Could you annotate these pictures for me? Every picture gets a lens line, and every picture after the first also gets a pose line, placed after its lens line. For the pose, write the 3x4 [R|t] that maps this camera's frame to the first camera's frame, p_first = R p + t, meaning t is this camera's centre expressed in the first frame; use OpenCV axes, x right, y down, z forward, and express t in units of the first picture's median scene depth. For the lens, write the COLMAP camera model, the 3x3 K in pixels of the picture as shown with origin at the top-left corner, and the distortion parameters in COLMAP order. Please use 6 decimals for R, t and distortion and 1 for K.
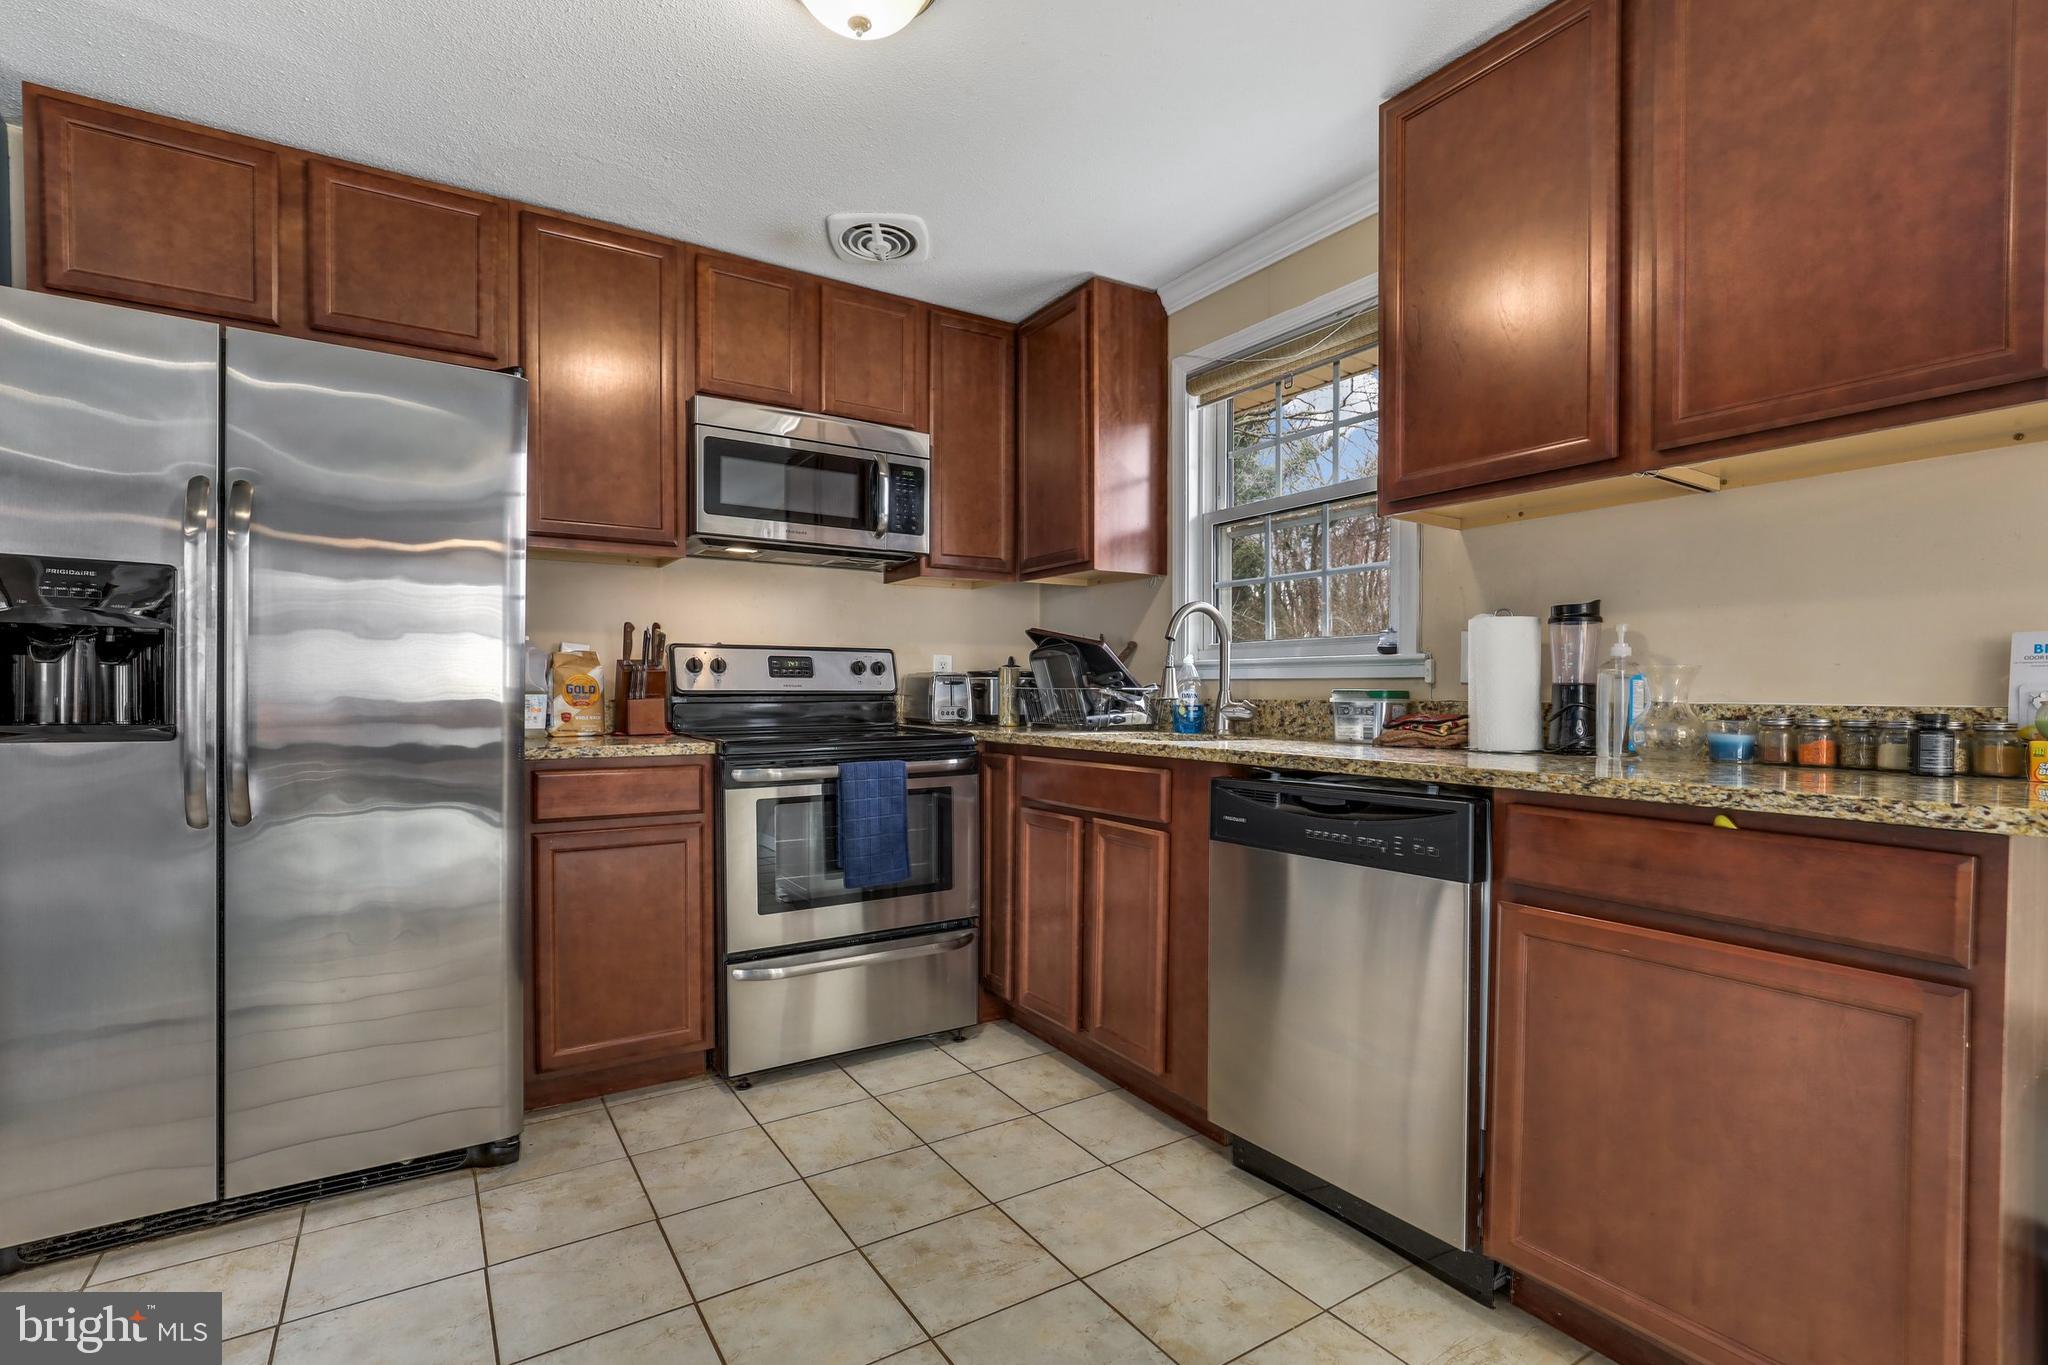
lens RADIAL K [[957.1, 0, 1029.3], [0, 957.1, 702.6], [0, 0, 1]] dist [-0.005993, 0.003362]
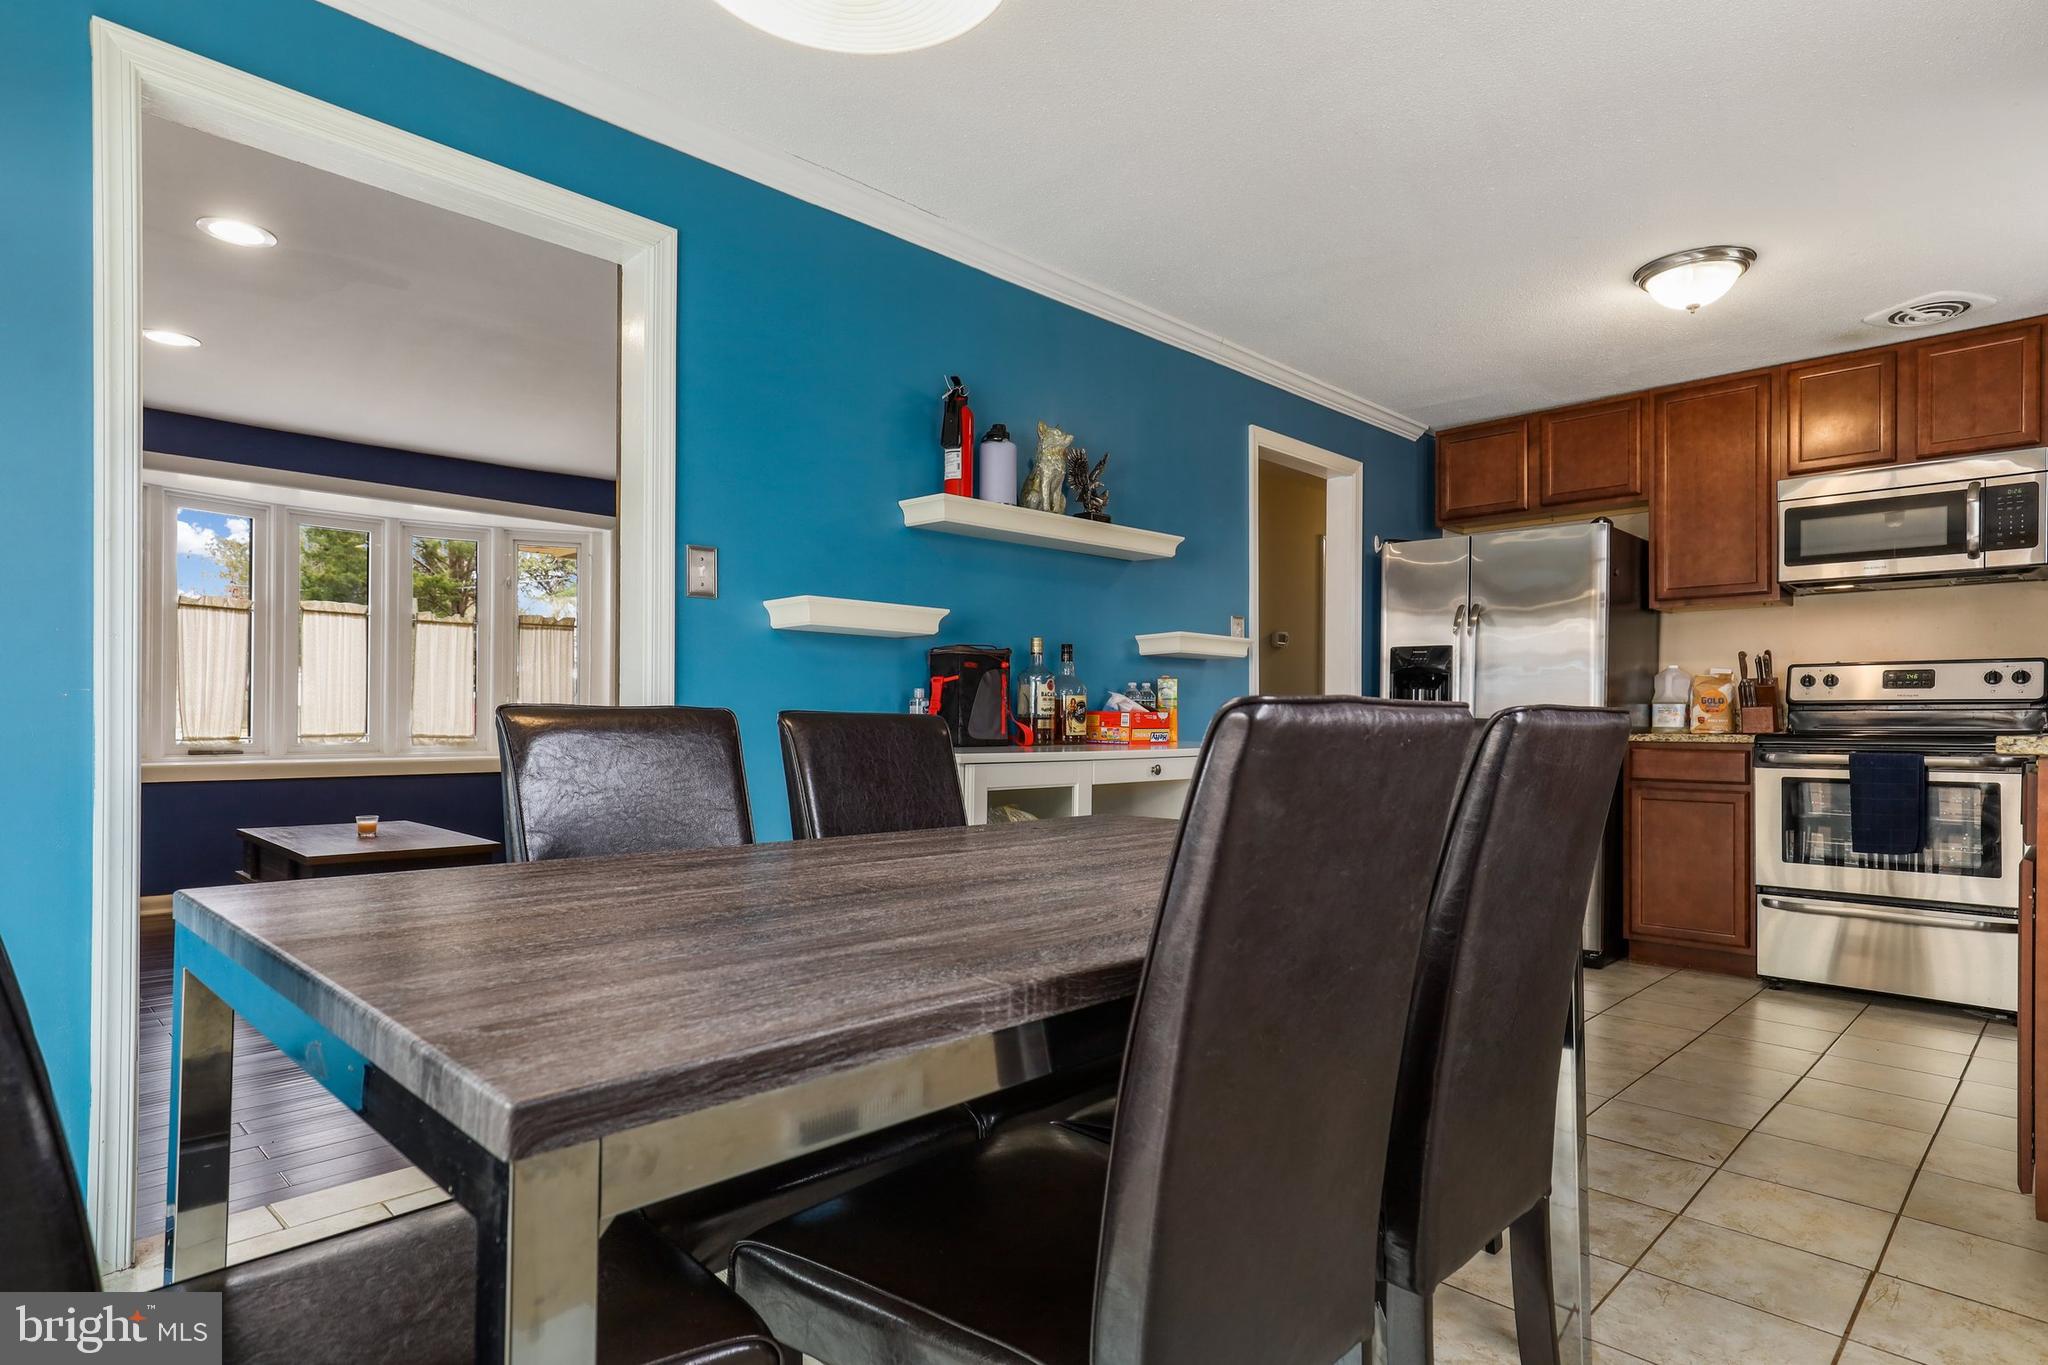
lens RADIAL K [[1105.8, 0, 1007.3], [0, 1105.8, 712.9], [0, 0, 1]] dist [0.003440, 0.001122]
pose [[0.209466, -0.009223, -0.977773, 0.948940], [-0.019069, 0.999727, -0.013515, 0.048132], [0.977630, 0.021476, 0.209232, -0.382017]]
